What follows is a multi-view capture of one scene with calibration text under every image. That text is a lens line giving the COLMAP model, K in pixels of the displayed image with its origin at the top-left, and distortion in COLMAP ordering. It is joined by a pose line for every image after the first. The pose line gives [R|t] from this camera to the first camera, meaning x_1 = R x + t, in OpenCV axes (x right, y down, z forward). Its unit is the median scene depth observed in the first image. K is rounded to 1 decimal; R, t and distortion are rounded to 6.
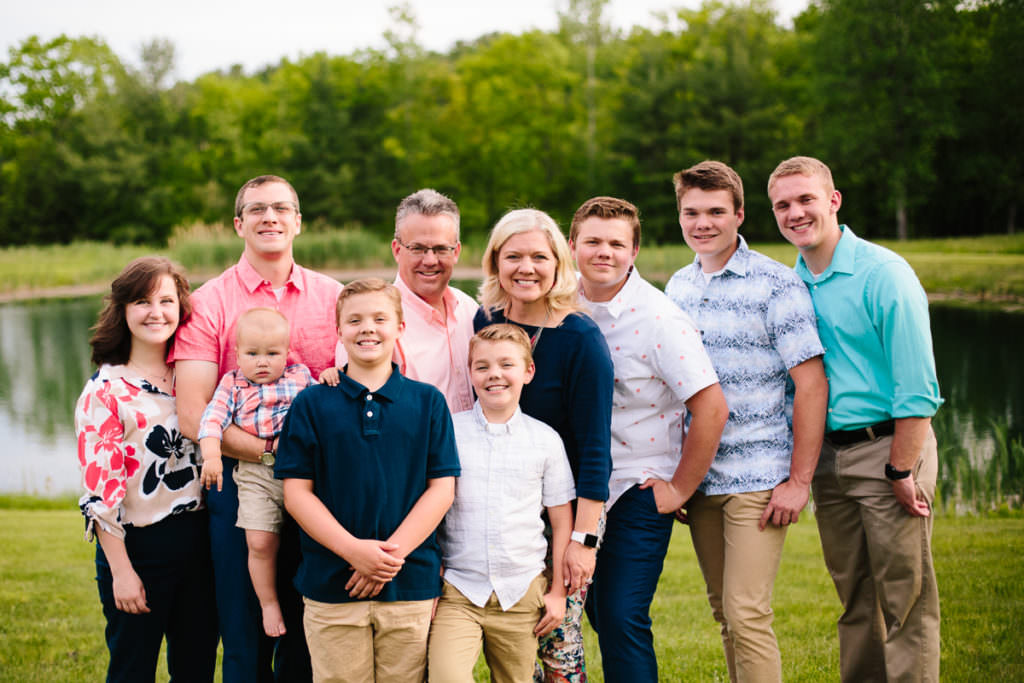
lens RADIAL K [[1529.8, 0, 509.5], [0, 1529.8, 340.4], [0, 0, 1]] dist [-0.134846, 0.000000]
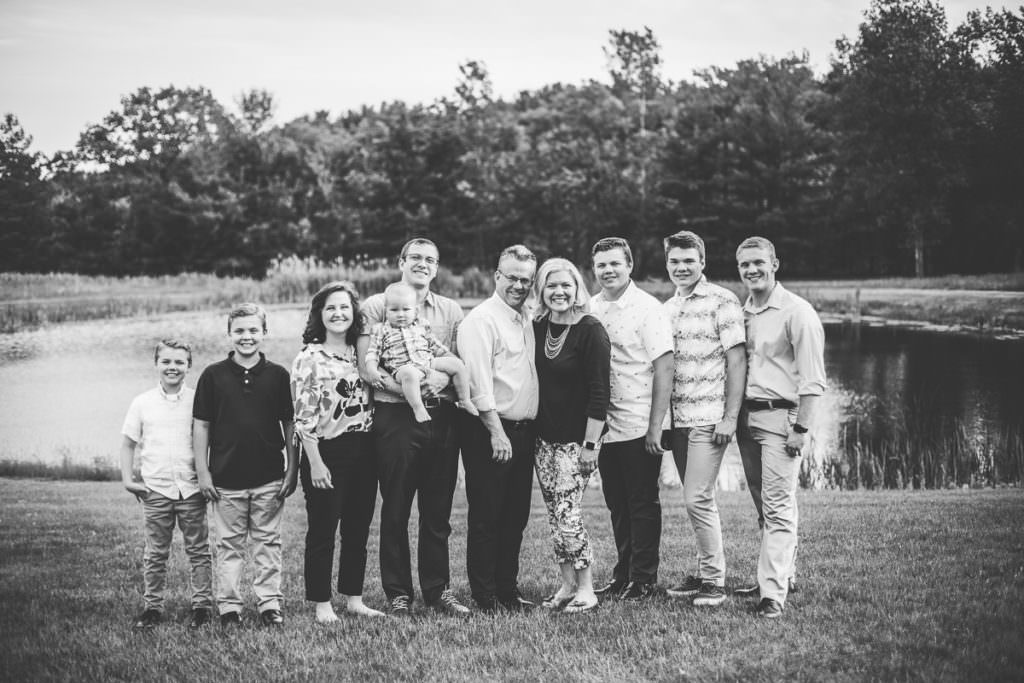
lens RADIAL K [[1529.8, 0, 504.9], [0, 1529.8, 339.3], [0, 0, 1]] dist [-0.134846, 0.000000]
pose [[0.999079, 0.011344, -0.041376, 0.000600], [-0.012248, 0.999690, -0.021666, 0.007273], [0.041118, 0.022152, 0.998909, -0.121661]]
